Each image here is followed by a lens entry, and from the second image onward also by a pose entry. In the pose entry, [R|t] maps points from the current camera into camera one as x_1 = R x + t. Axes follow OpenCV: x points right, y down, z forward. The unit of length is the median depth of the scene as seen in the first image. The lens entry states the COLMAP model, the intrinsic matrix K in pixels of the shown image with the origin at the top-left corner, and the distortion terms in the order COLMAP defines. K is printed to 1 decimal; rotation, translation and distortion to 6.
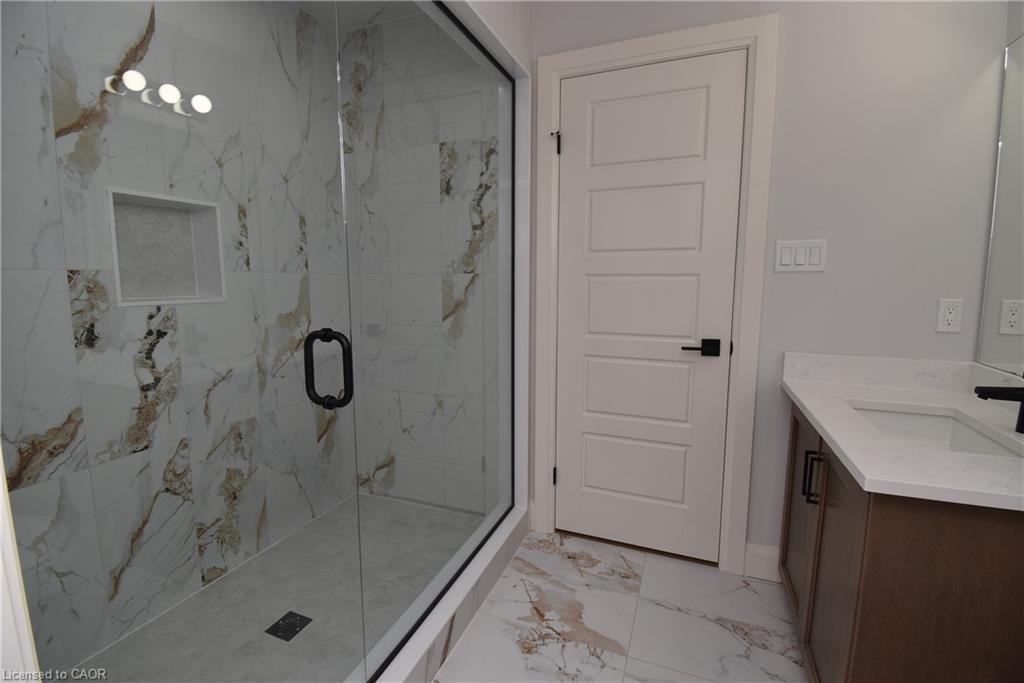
lens RADIAL K [[452.5, 0, 515.0], [0, 452.5, 336.6], [0, 0, 1]] dist [0.021941, -0.025885]
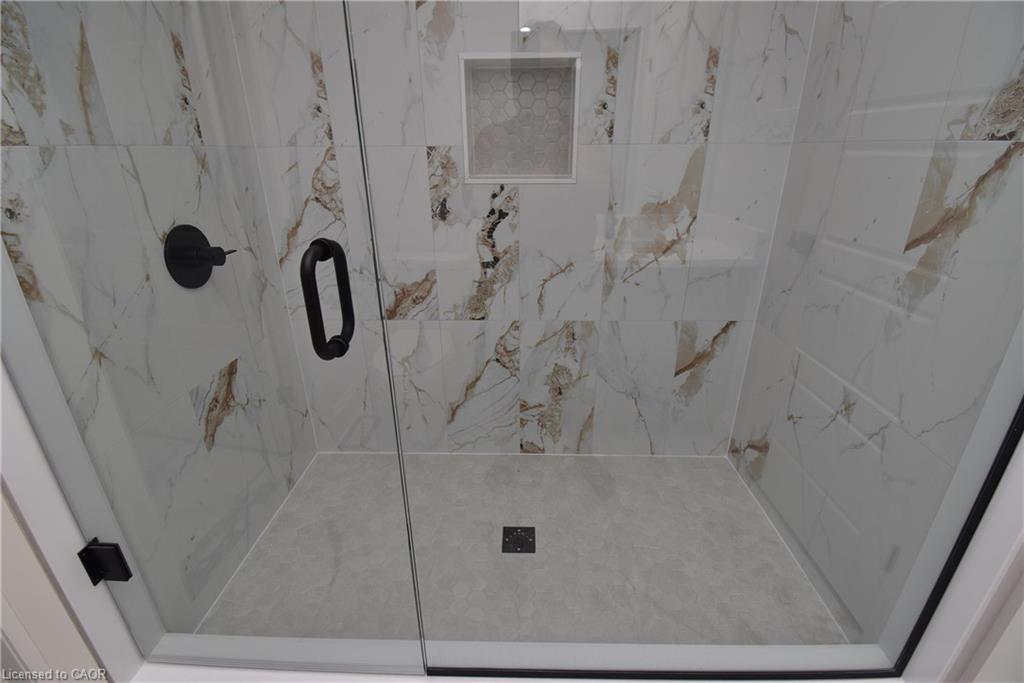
lens RADIAL K [[452.5, 0, 515.0], [0, 452.5, 336.6], [0, 0, 1]] dist [0.021941, -0.025885]
pose [[0.345445, 0.350530, -0.870515, 0.171517], [-0.110137, 0.936353, 0.333336, -0.081064], [0.931954, -0.019273, 0.362064, 0.602978]]
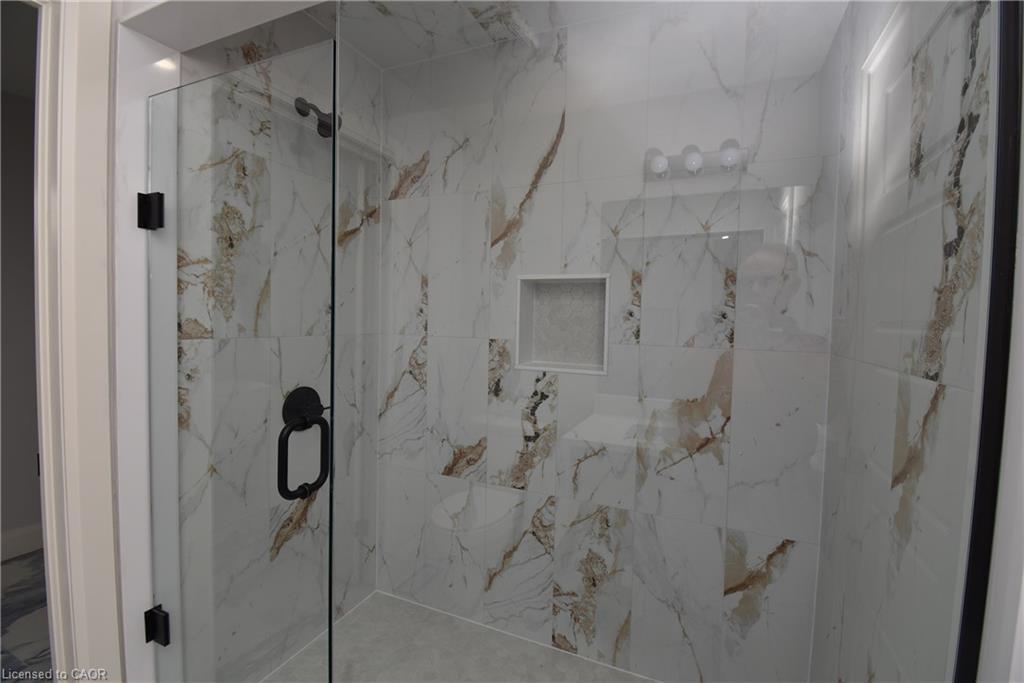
lens RADIAL K [[452.5, 0, 515.0], [0, 452.5, 336.6], [0, 0, 1]] dist [0.021941, -0.025885]
pose [[-0.031265, 0.039813, -0.998718, 0.319341], [-0.147522, 0.988079, 0.044007, -0.175604], [0.988565, 0.148709, -0.025019, 0.852644]]
